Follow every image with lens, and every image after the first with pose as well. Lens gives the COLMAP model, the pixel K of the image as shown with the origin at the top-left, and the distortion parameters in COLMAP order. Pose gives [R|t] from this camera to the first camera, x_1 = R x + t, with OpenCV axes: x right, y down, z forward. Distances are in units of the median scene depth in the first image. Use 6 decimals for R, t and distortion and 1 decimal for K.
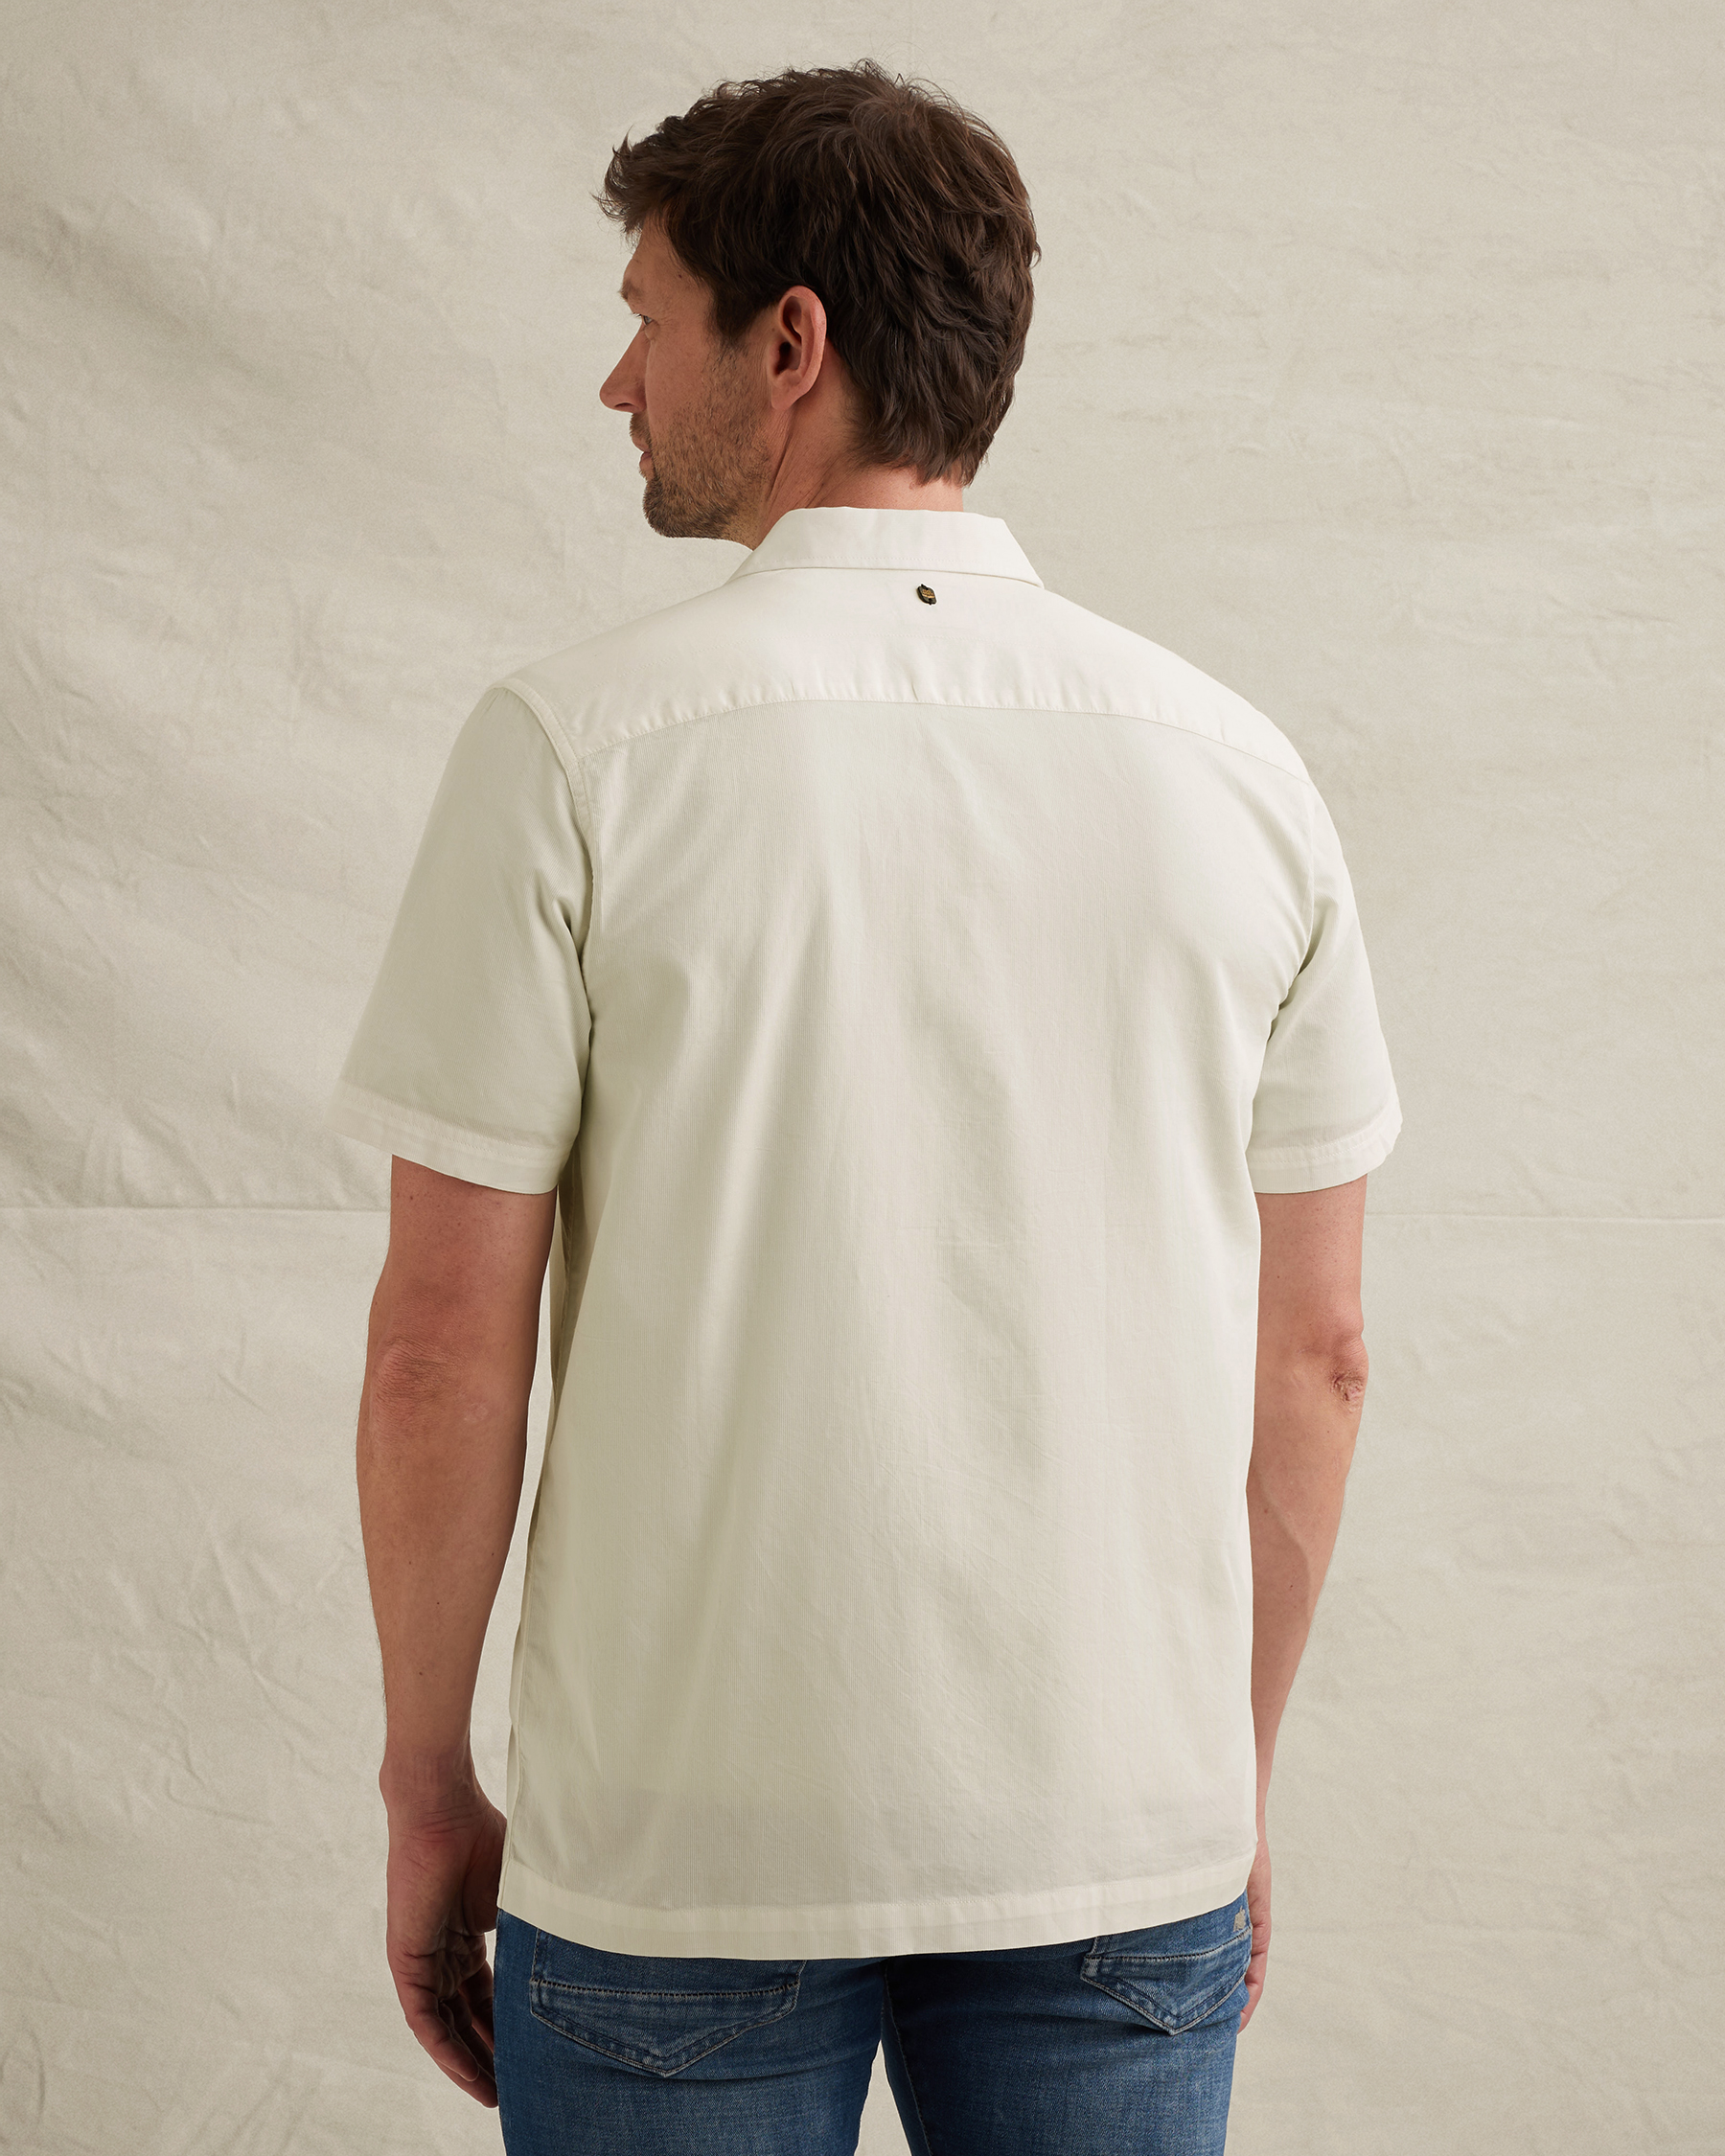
lens RADIAL K [[6575.4, 0, 863.2], [0, 6575.4, 1087.0], [0, 0, 1]] dist [0.784740, 0.000000]
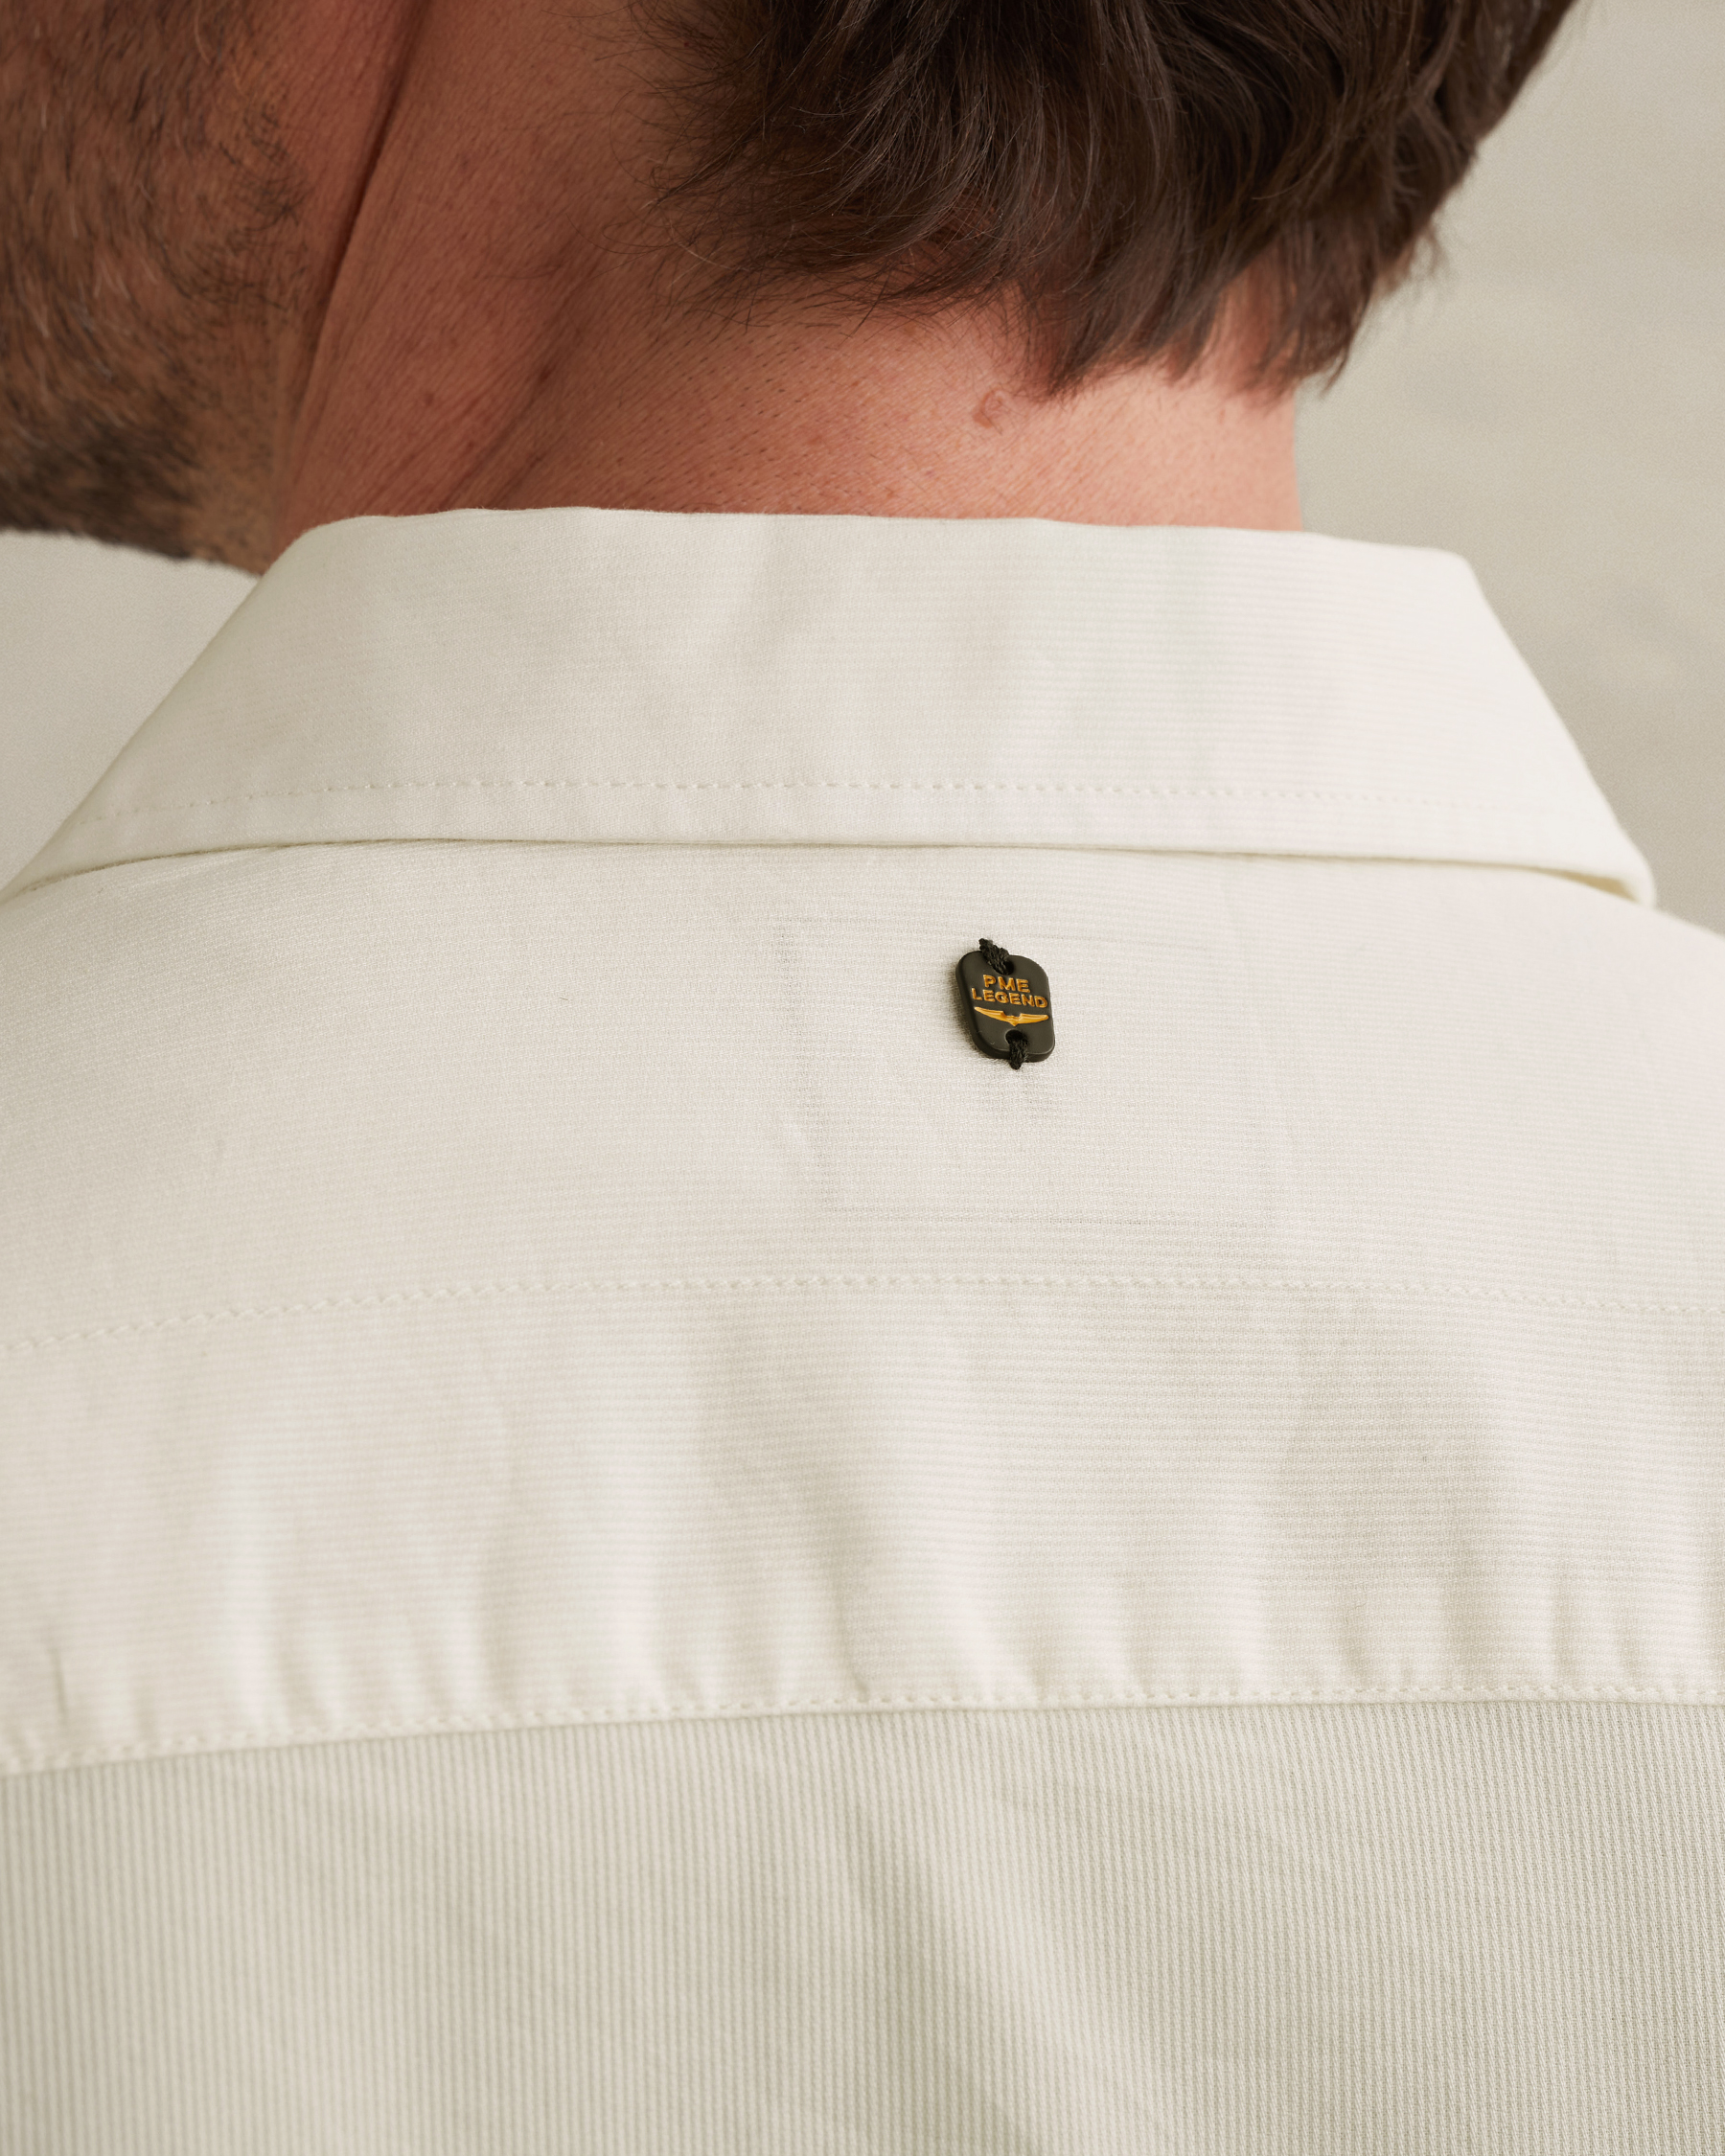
lens RADIAL K [[6575.4, 0, 866.8], [0, 6575.4, 1088.0], [0, 0, 1]] dist [0.784740, 0.000000]
pose [[0.993159, 0.049239, -0.105881, 0.025383], [-0.040373, 0.995621, 0.084310, -0.087020], [0.109568, -0.079458, 0.990798, 0.808425]]
